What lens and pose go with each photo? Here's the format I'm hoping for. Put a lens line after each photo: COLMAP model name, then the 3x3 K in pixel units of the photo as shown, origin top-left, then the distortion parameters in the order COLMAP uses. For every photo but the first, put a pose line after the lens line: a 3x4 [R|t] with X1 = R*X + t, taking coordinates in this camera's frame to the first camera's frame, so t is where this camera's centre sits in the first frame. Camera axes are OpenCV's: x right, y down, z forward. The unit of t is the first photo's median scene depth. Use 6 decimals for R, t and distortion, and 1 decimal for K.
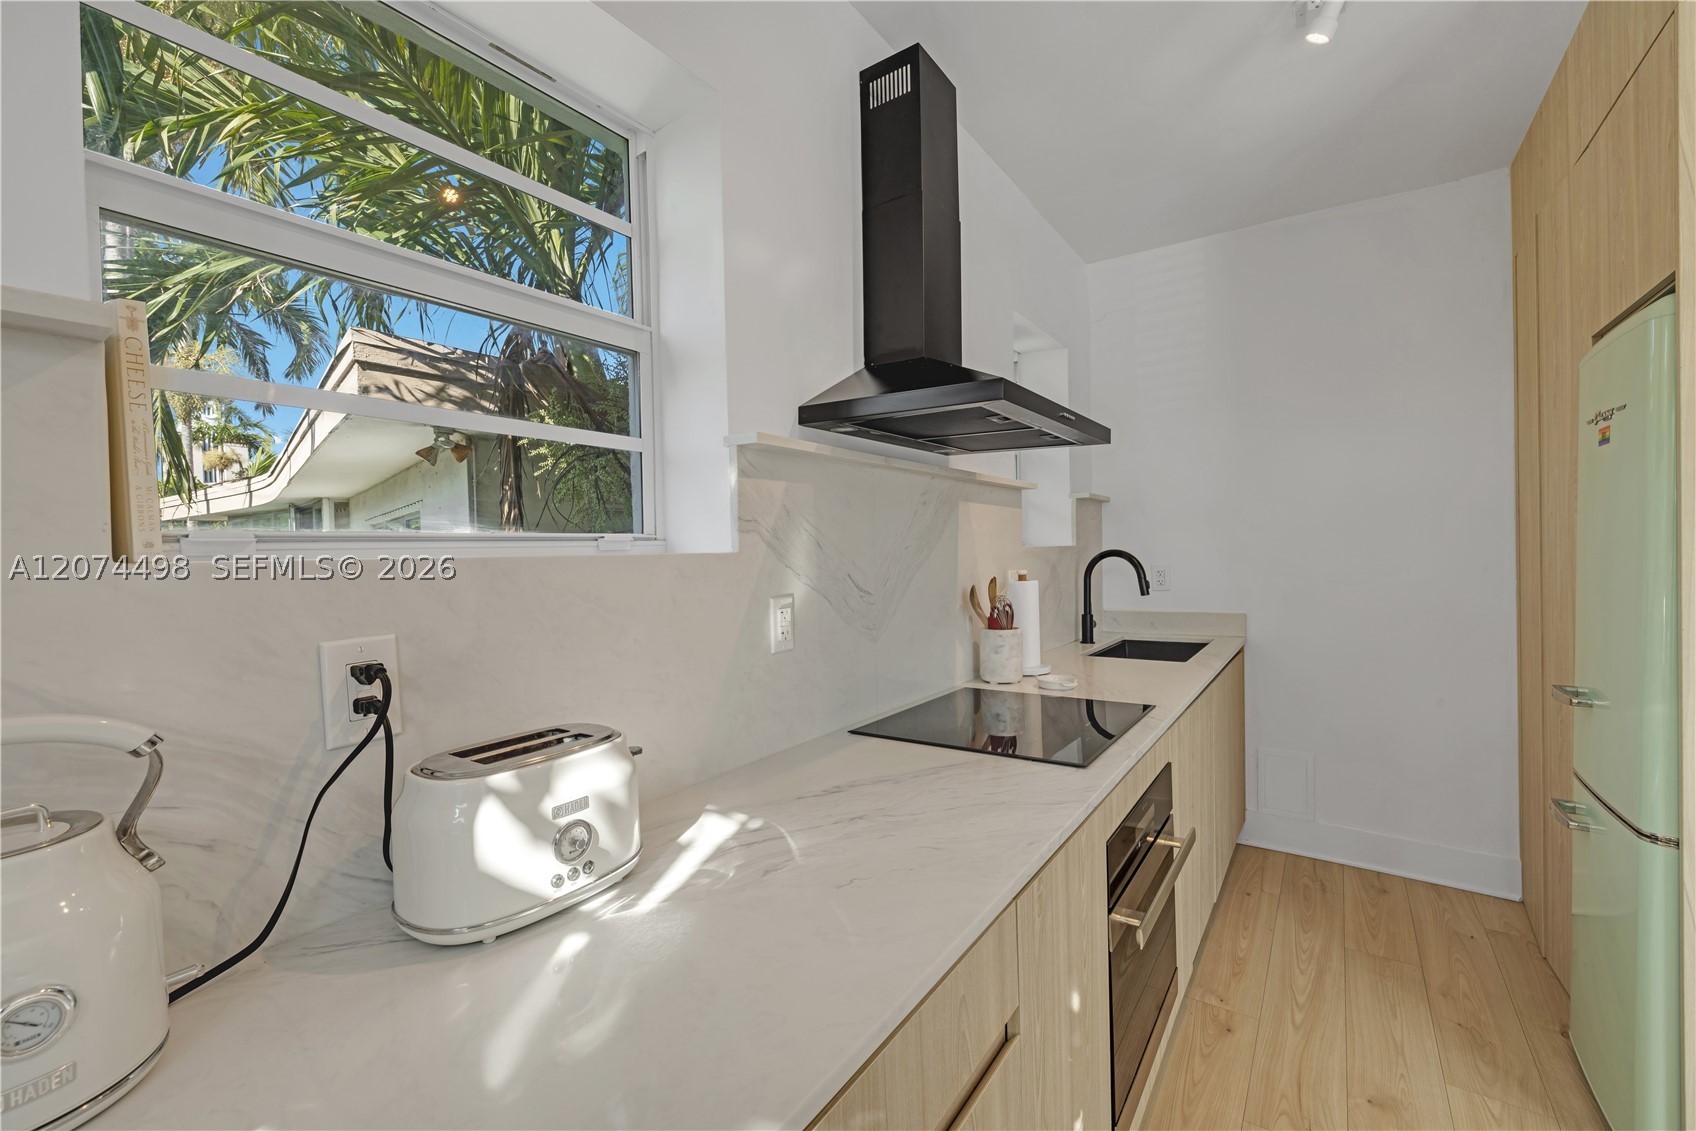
lens RADIAL K [[706.7, 0, 845.1], [0, 706.7, 561.6], [0, 0, 1]] dist [0.002007, -0.000197]
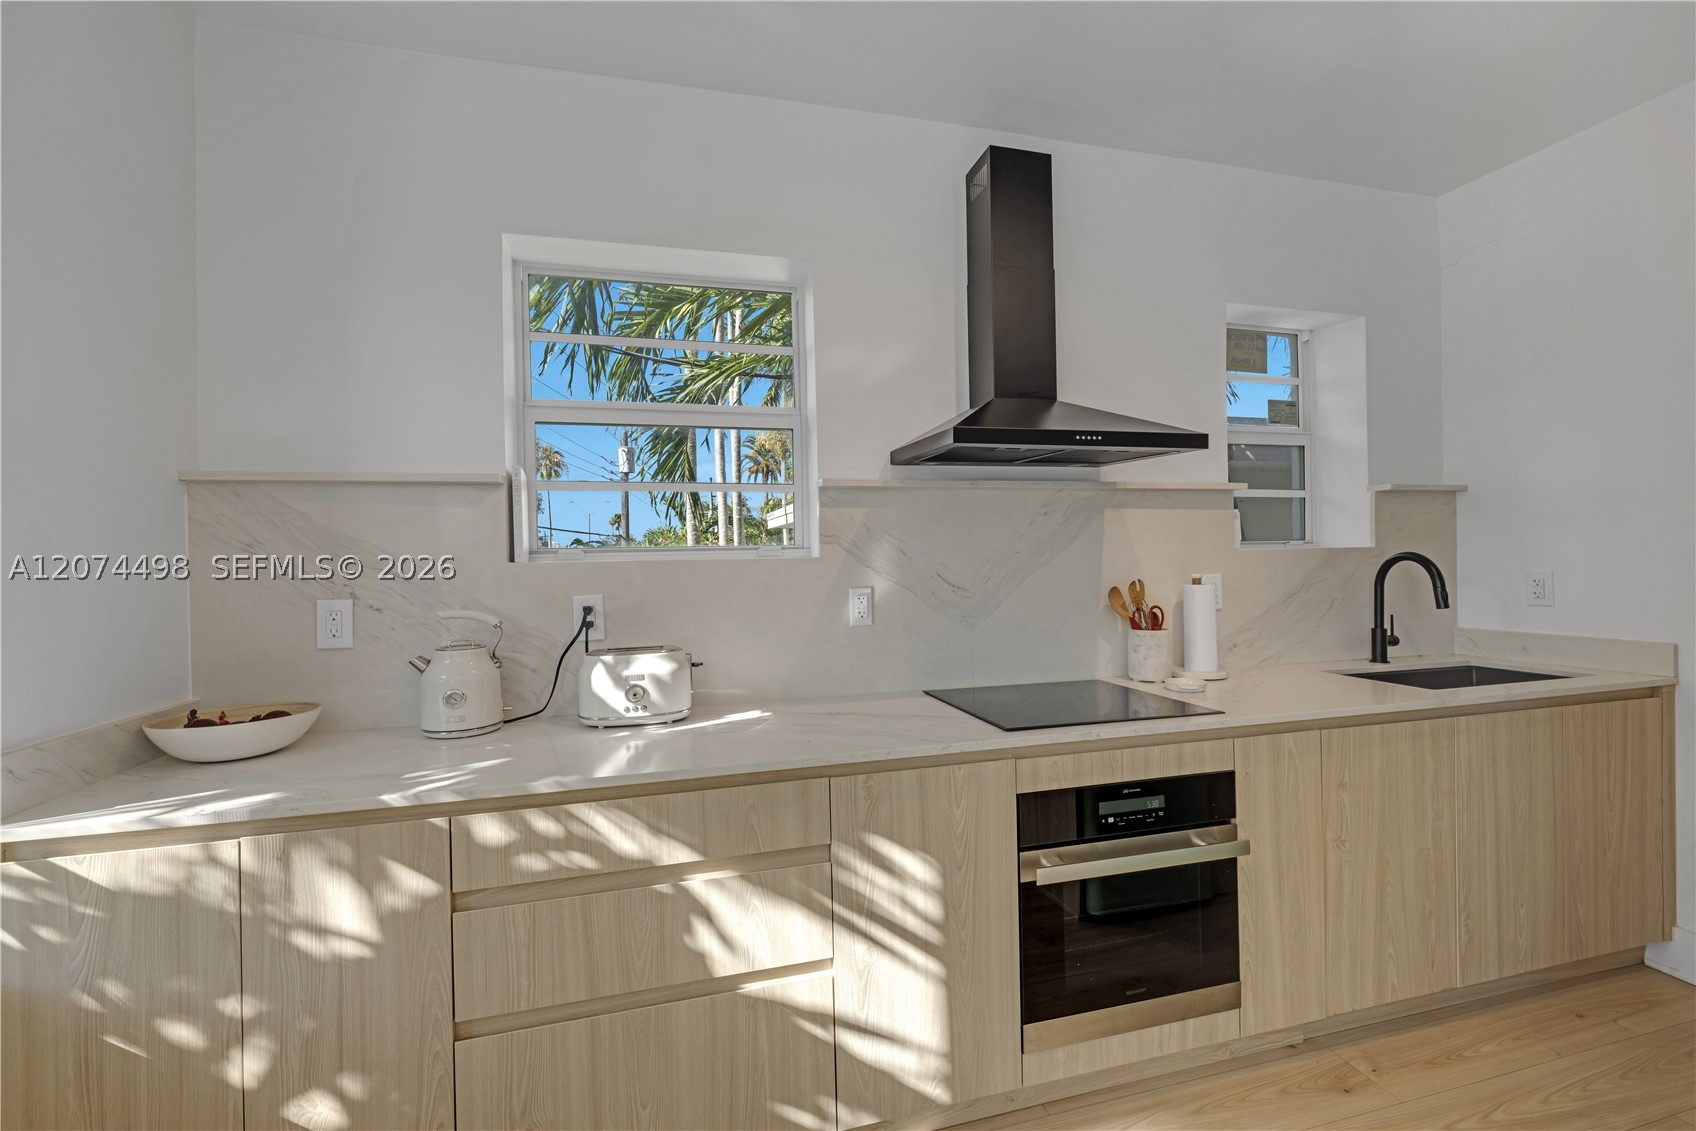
lens RADIAL K [[788.9, 0, 911.5], [0, 788.9, 559.1], [0, 0, 1]] dist [0.000096, -0.000108]
pose [[0.759690, 0.006985, -0.650247, 0.972643], [-0.006449, 0.999974, 0.003207, -0.013998], [0.650253, 0.001758, 0.759716, -0.149087]]
